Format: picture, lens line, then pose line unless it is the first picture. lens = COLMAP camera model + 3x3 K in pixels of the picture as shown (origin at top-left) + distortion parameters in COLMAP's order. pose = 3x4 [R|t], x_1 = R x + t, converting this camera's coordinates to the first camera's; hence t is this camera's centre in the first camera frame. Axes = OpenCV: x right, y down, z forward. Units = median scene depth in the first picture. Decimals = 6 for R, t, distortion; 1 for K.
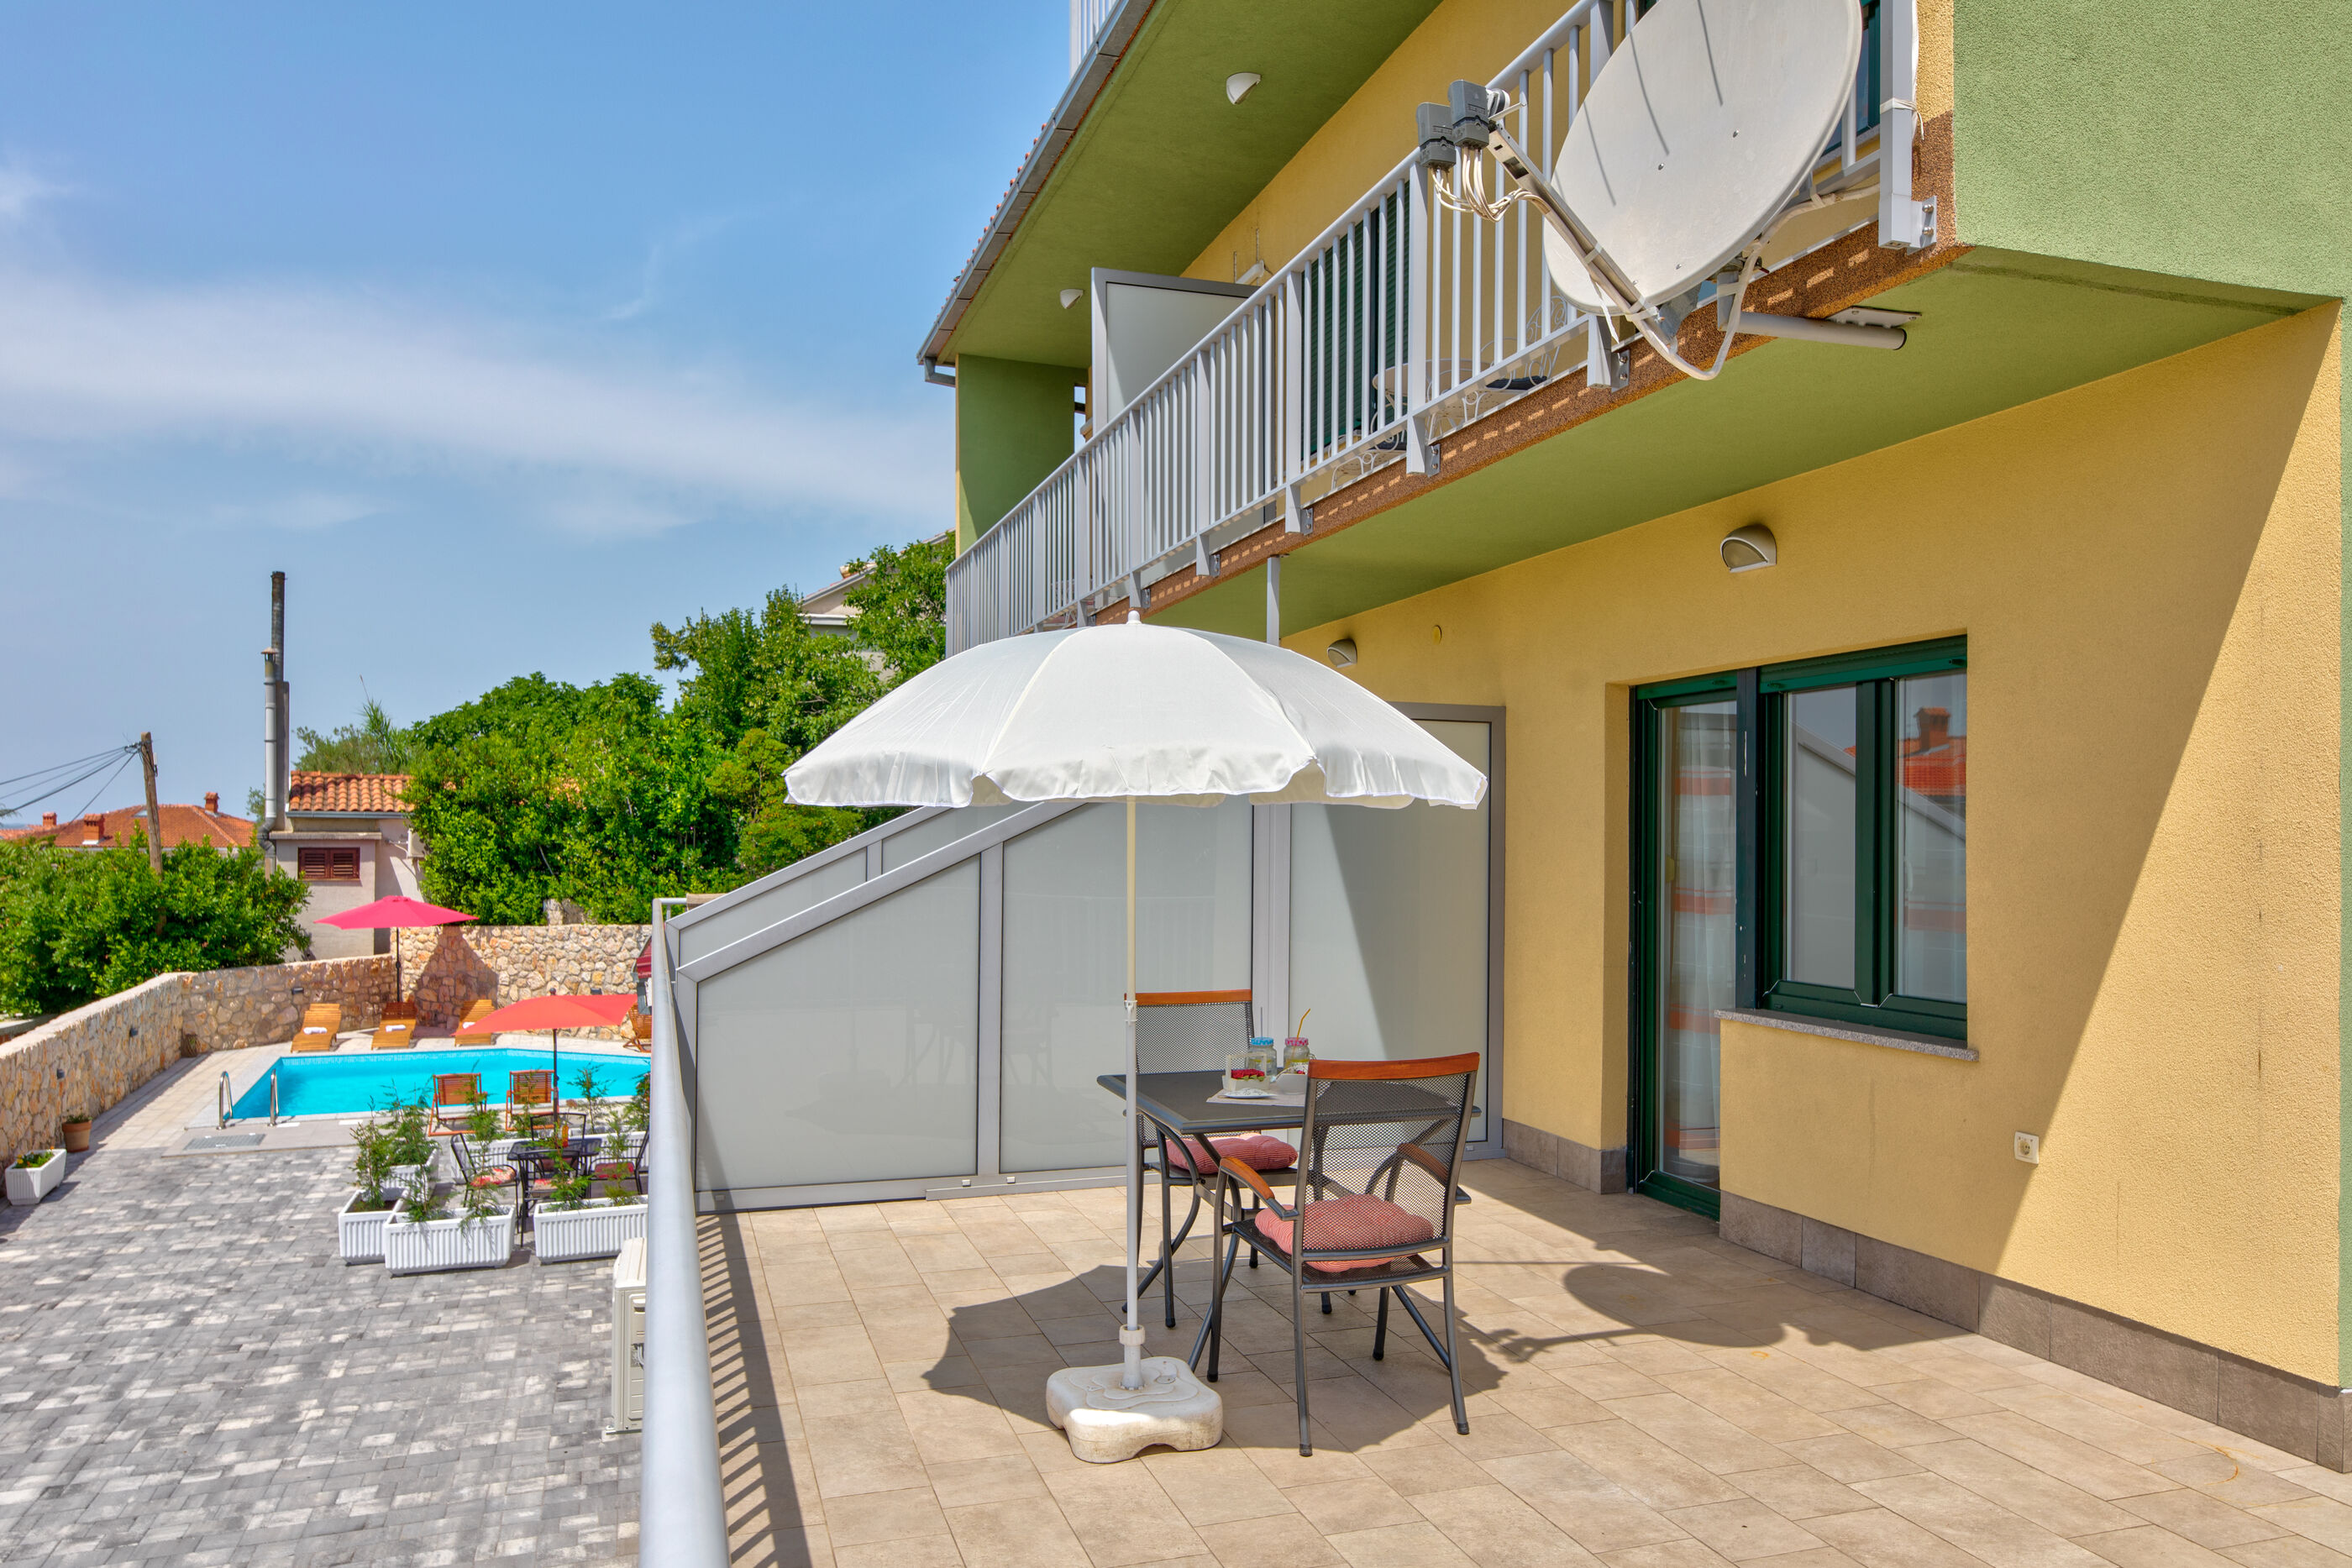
lens RADIAL K [[1549.0, 0, 1185.8], [0, 1549.0, 822.2], [0, 0, 1]] dist [0.002140, -0.001246]
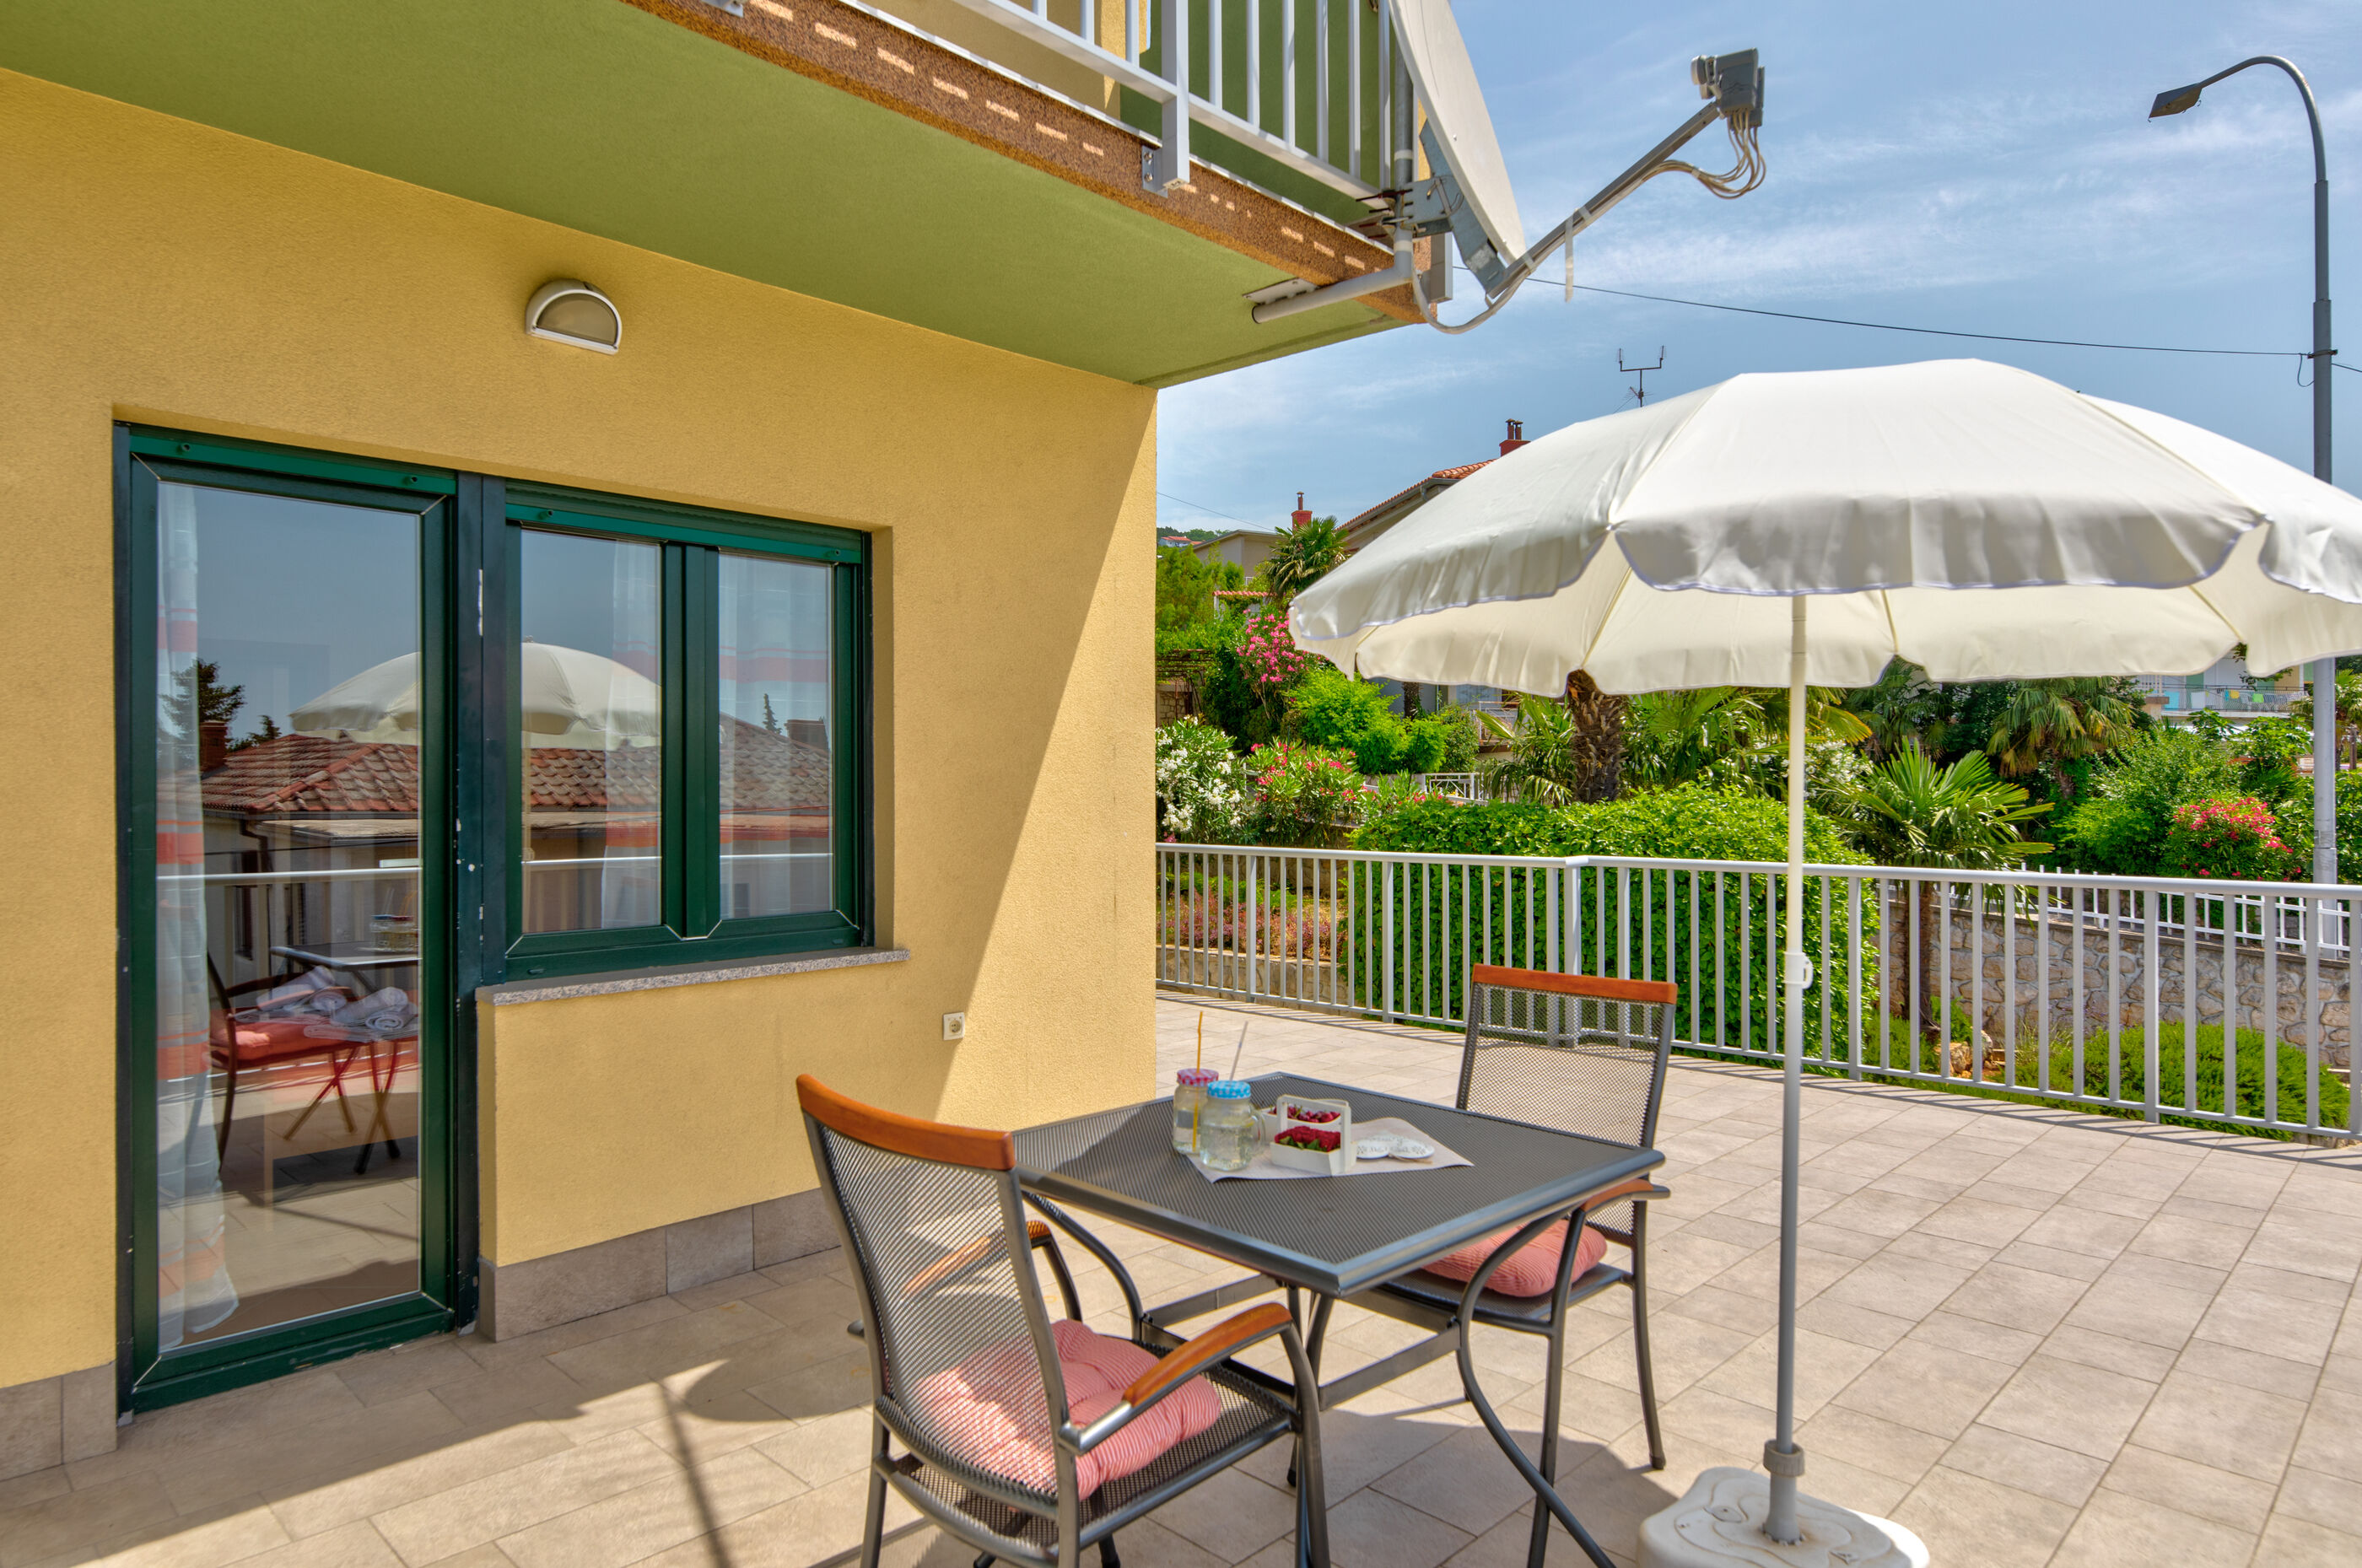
lens RADIAL K [[1369.9, 0, 1162.8], [0, 1369.9, 784.2], [0, 0, 1]] dist [0.003358, -0.000175]
pose [[-0.442249, -0.009593, 0.896841, -0.337360], [-0.010192, 0.999932, 0.005670, 0.030287], [-0.896834, -0.006633, -0.442317, 1.148078]]
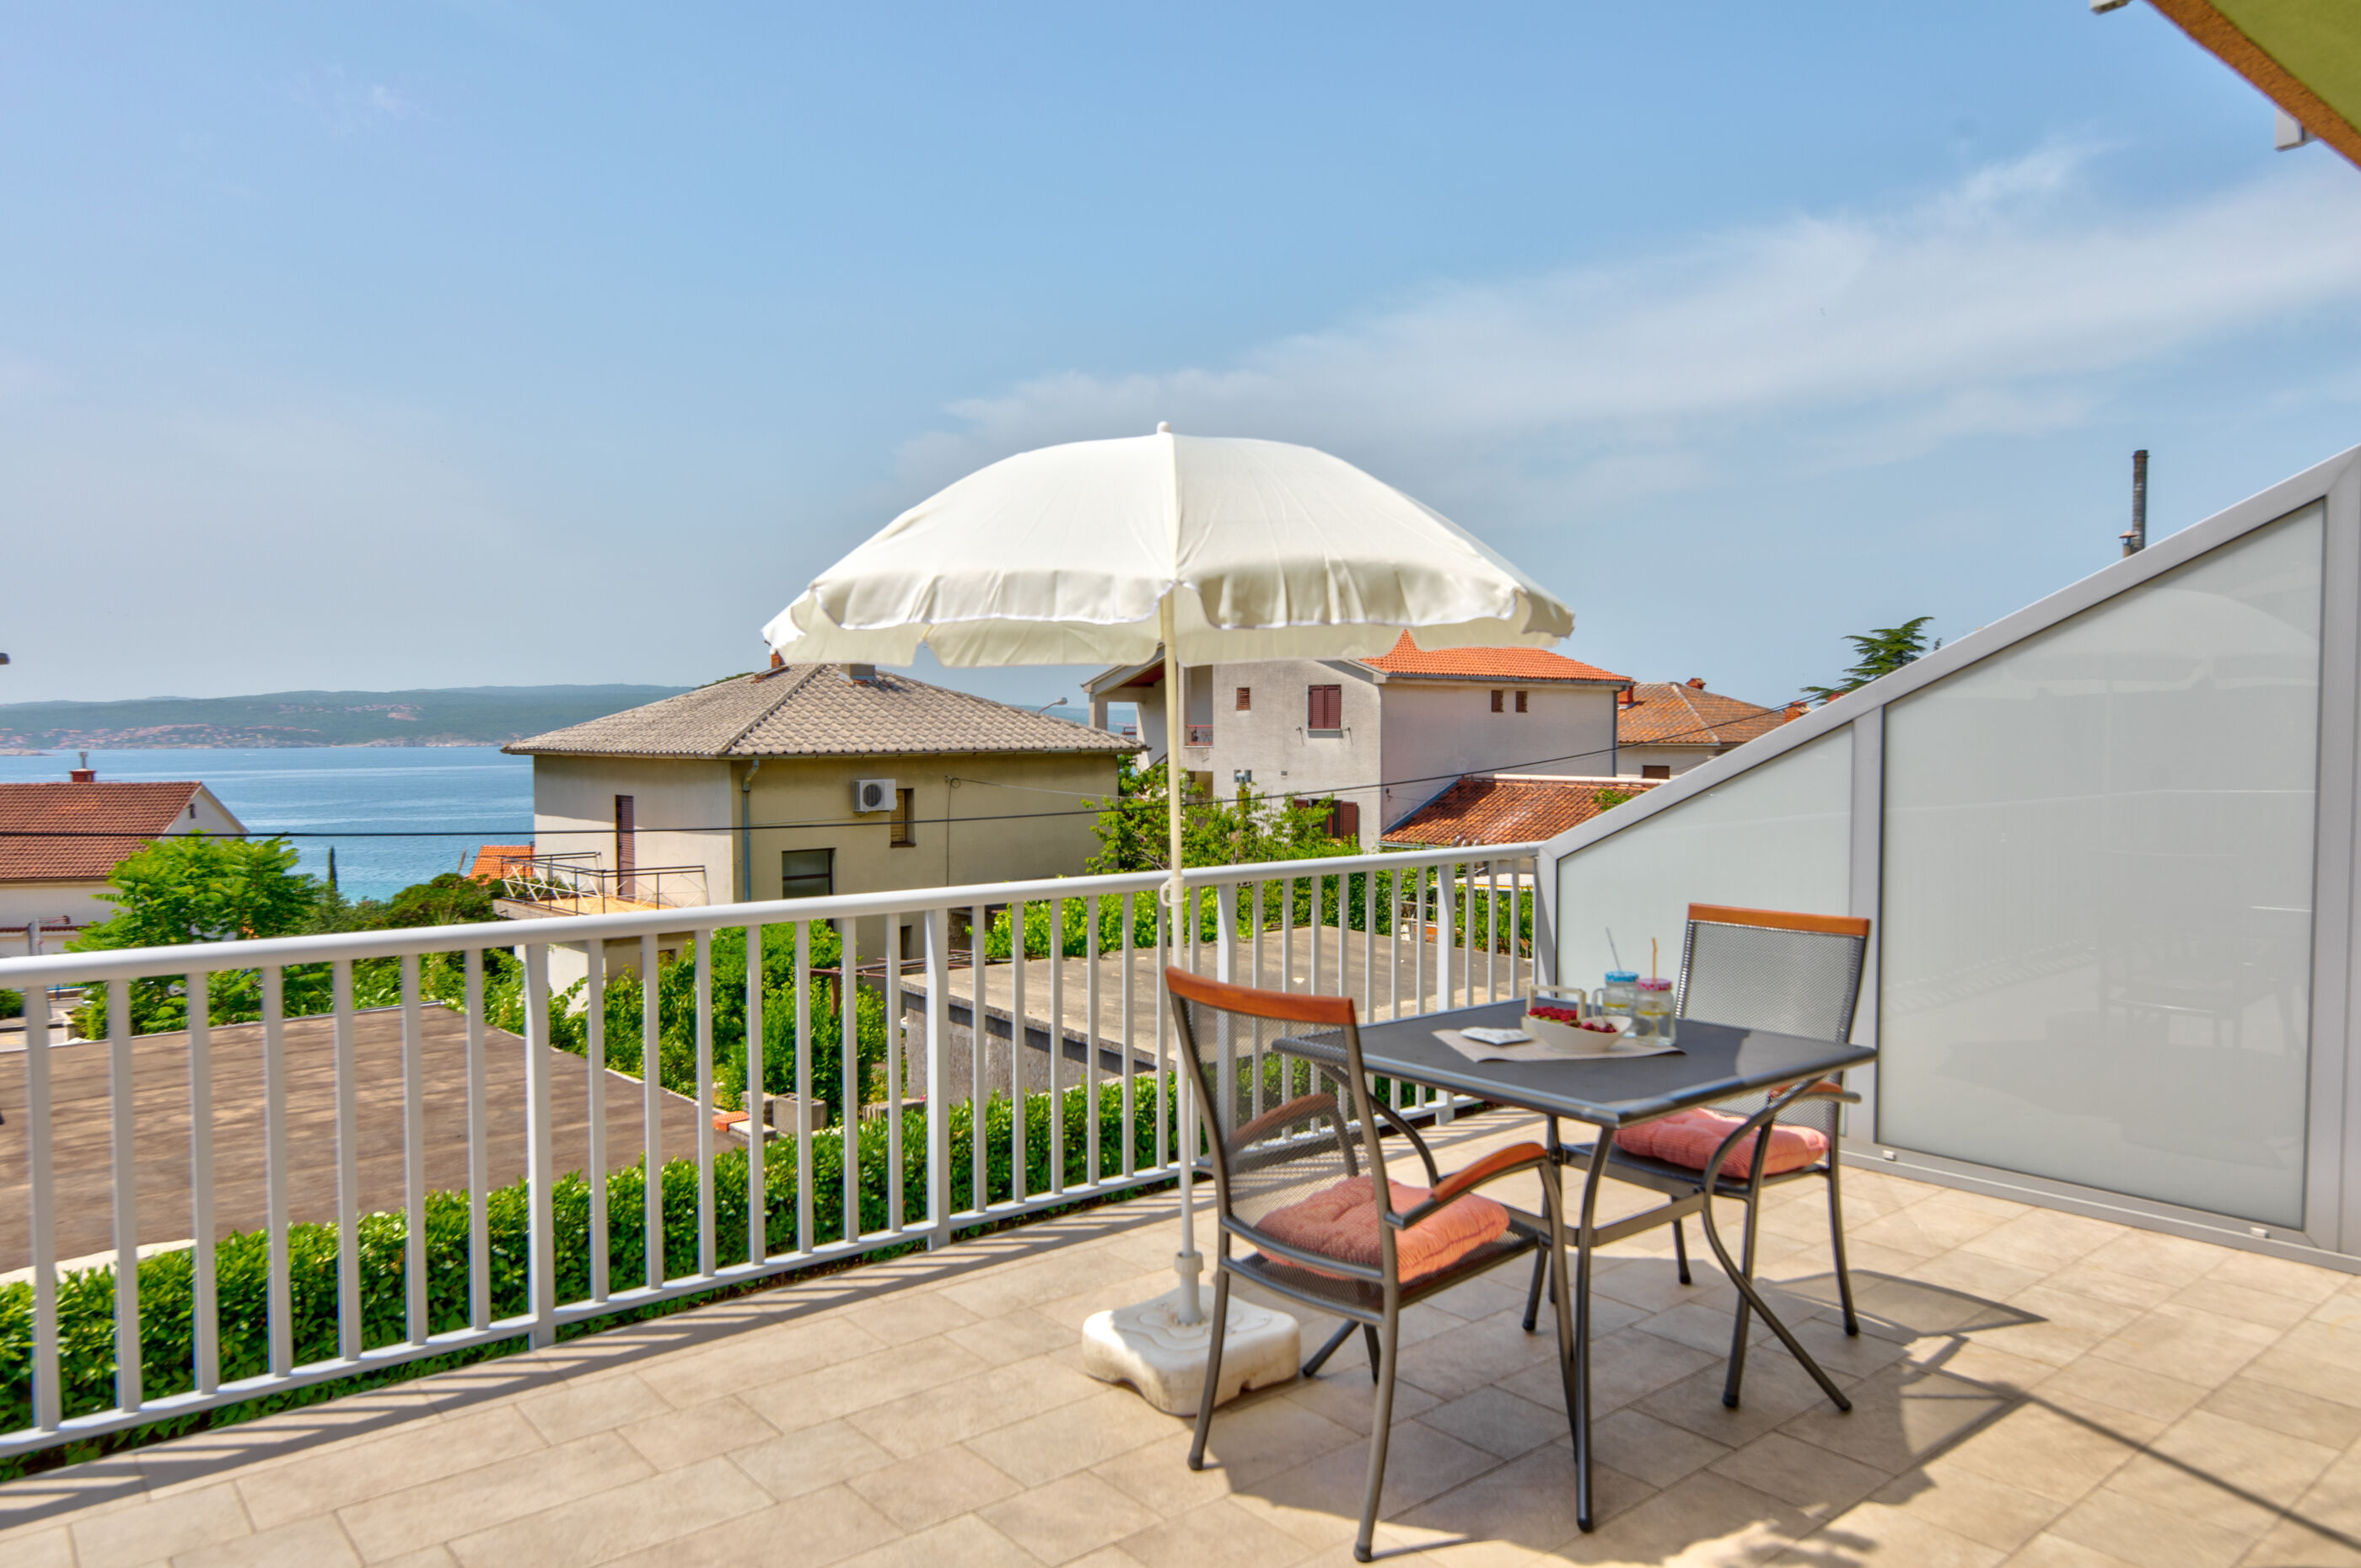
lens RADIAL K [[1554.9, 0, 1197.9], [0, 1554.9, 778.3], [0, 0, 1]] dist [0.002140, -0.001246]
pose [[0.369078, 0.020852, -0.929165, 0.589865], [0.016391, 0.999447, 0.028940, 0.026551], [0.929254, -0.025911, 0.368532, 0.528181]]
